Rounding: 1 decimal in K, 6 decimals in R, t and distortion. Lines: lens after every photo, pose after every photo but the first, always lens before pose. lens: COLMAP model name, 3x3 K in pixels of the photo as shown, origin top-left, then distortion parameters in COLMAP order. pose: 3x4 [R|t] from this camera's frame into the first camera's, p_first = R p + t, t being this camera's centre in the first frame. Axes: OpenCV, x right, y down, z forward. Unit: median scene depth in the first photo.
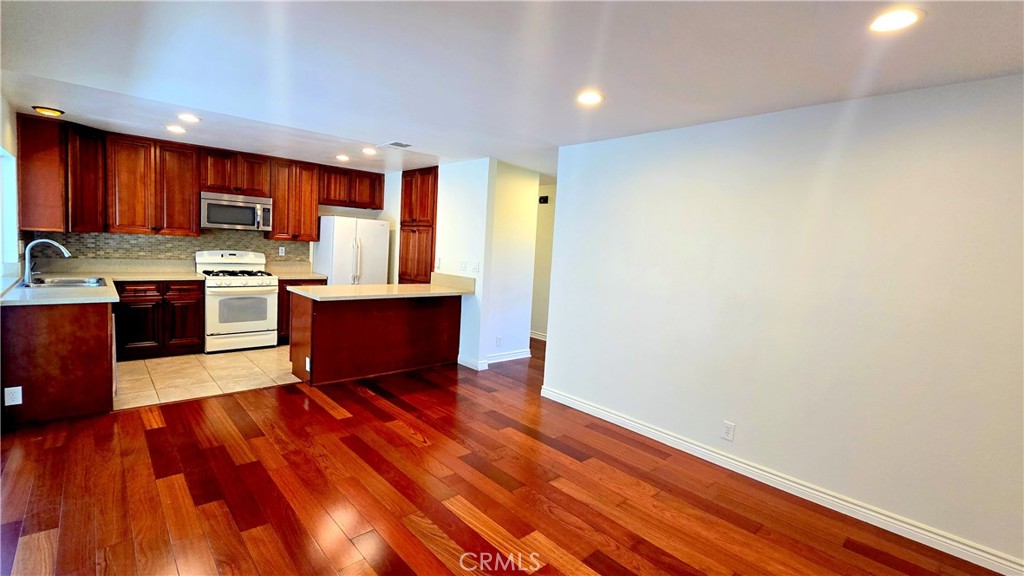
lens RADIAL K [[454.4, 0, 514.5], [0, 454.4, 282.7], [0, 0, 1]] dist [-0.000975, 0.000080]
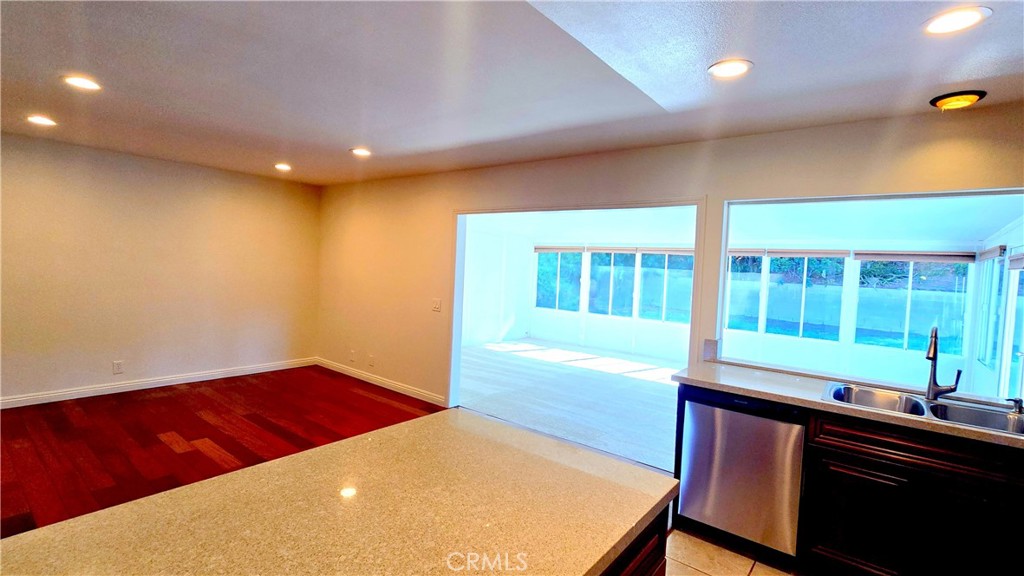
lens RADIAL K [[469.7, 0, 513.8], [0, 469.7, 279.1], [0, 0, 1]] dist [-0.001484, -0.000176]
pose [[-0.982945, -0.100308, -0.154132, -0.288717], [-0.117015, 0.987729, 0.103433, -0.107036], [0.141866, 0.119705, -0.982621, 1.041887]]
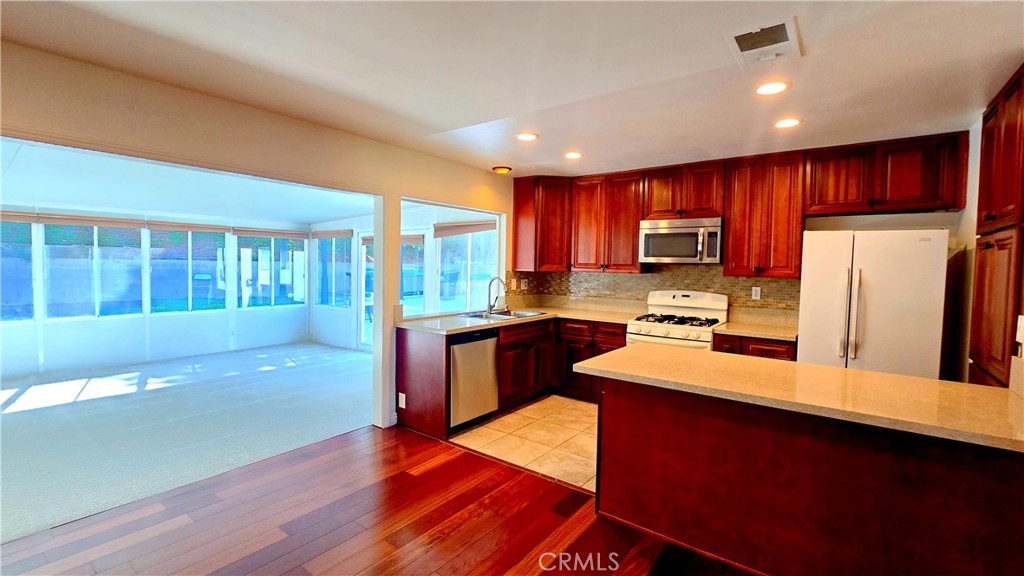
lens RADIAL K [[454.4, 0, 514.5], [0, 454.4, 282.7], [0, 0, 1]] dist [-0.000975, 0.000080]
pose [[0.176739, -0.011214, -0.984194, 0.101490], [-0.091203, 0.995446, -0.027720, -0.036696], [0.980023, 0.094661, 0.174912, 0.583631]]
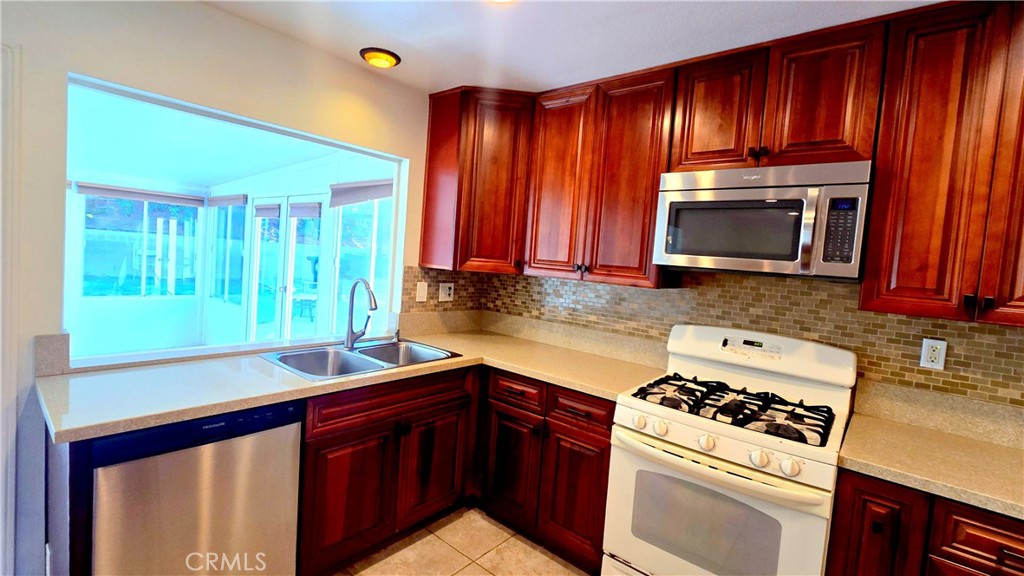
lens RADIAL K [[454.7, 0, 510.3], [0, 454.7, 282.2], [0, 0, 1]] dist [-0.003881, -0.000261]
pose [[0.119533, 0.008447, -0.992794, -0.293987], [-0.150767, 0.988521, -0.009742, -0.079046], [0.981316, 0.150845, 0.119434, 0.779305]]
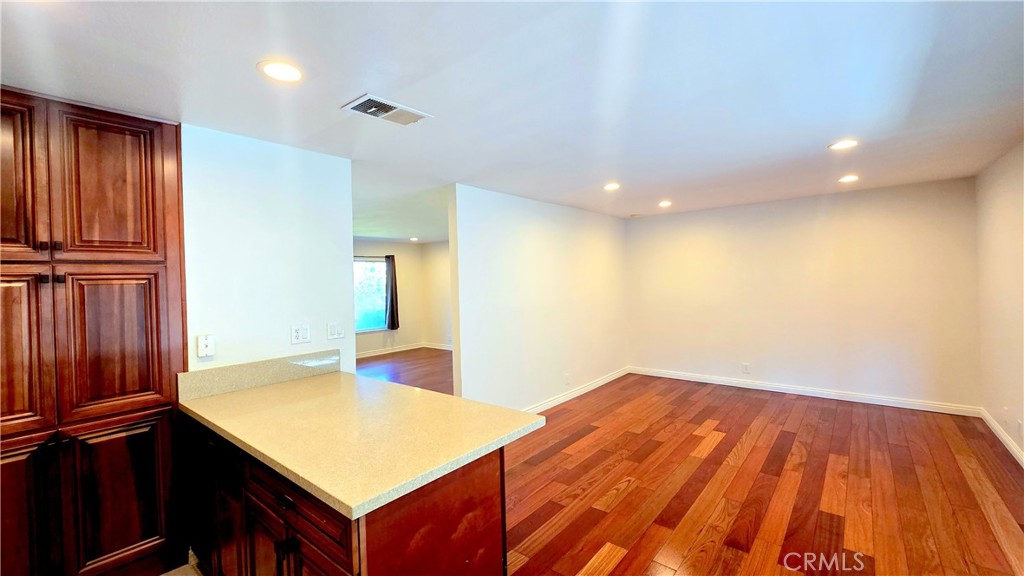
lens RADIAL K [[422.3, 0, 513.7], [0, 422.3, 280.4], [0, 0, 1]] dist [-0.000526, -0.000047]
pose [[-0.136037, -0.057211, 0.989050, -0.625397], [0.101765, 0.992243, 0.071393, -0.109821], [-0.985463, 0.110362, -0.129160, 0.774141]]
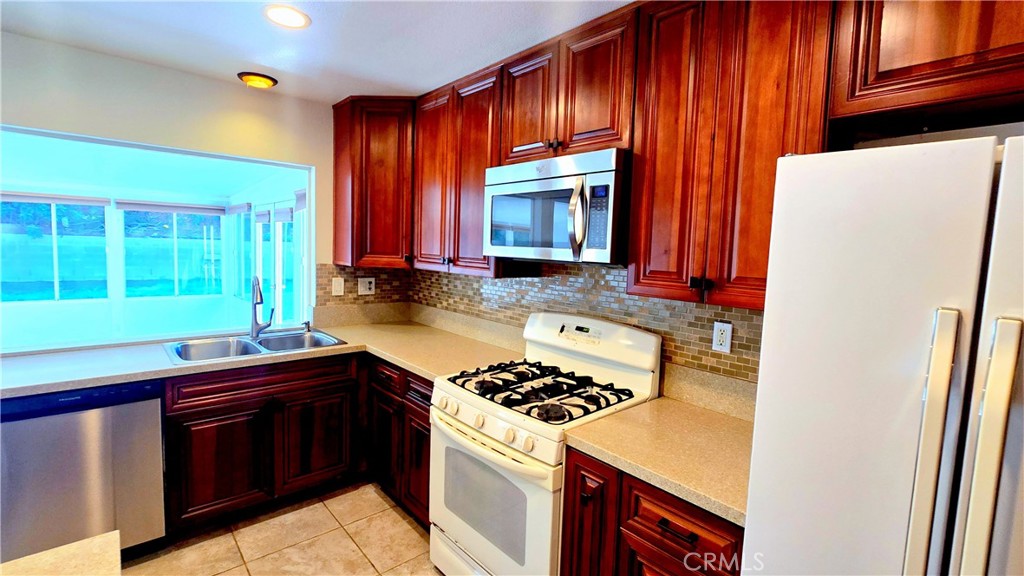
lens RADIAL K [[454.4, 0, 514.5], [0, 454.4, 282.7], [0, 0, 1]] dist [-0.000975, 0.000080]
pose [[-0.021448, 0.024138, -0.999479, -0.256866], [-0.122632, 0.992096, 0.026591, -0.104788], [0.992220, 0.123138, -0.018319, 0.969557]]
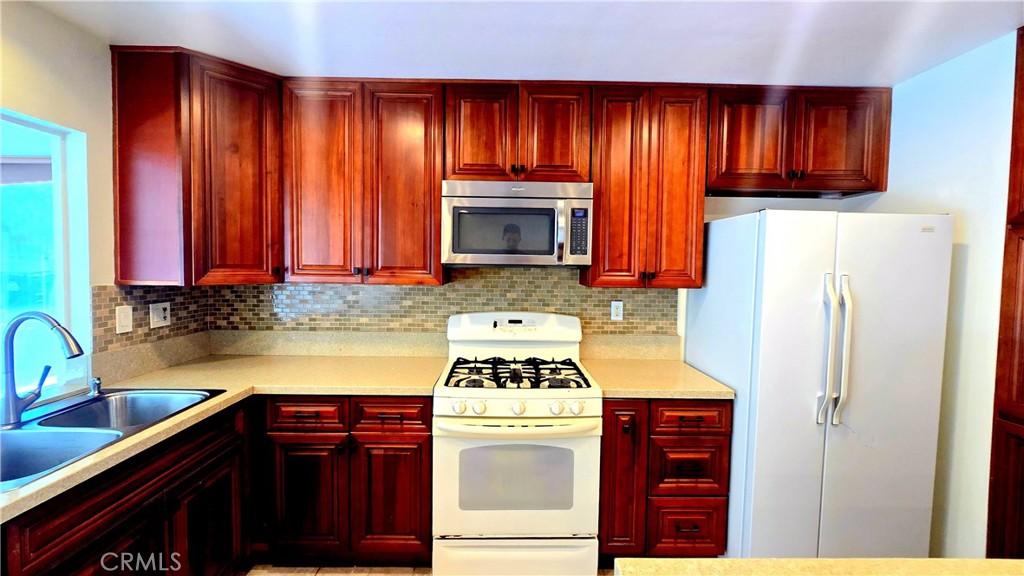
lens RADIAL K [[433.1, 0, 513.7], [0, 433.1, 282.5], [0, 0, 1]] dist [-0.003580, -0.000251]
pose [[0.741781, -0.016494, -0.670439, -0.341425], [-0.029410, 0.997936, -0.057091, -0.077546], [0.669997, 0.062067, 0.739765, 0.695503]]
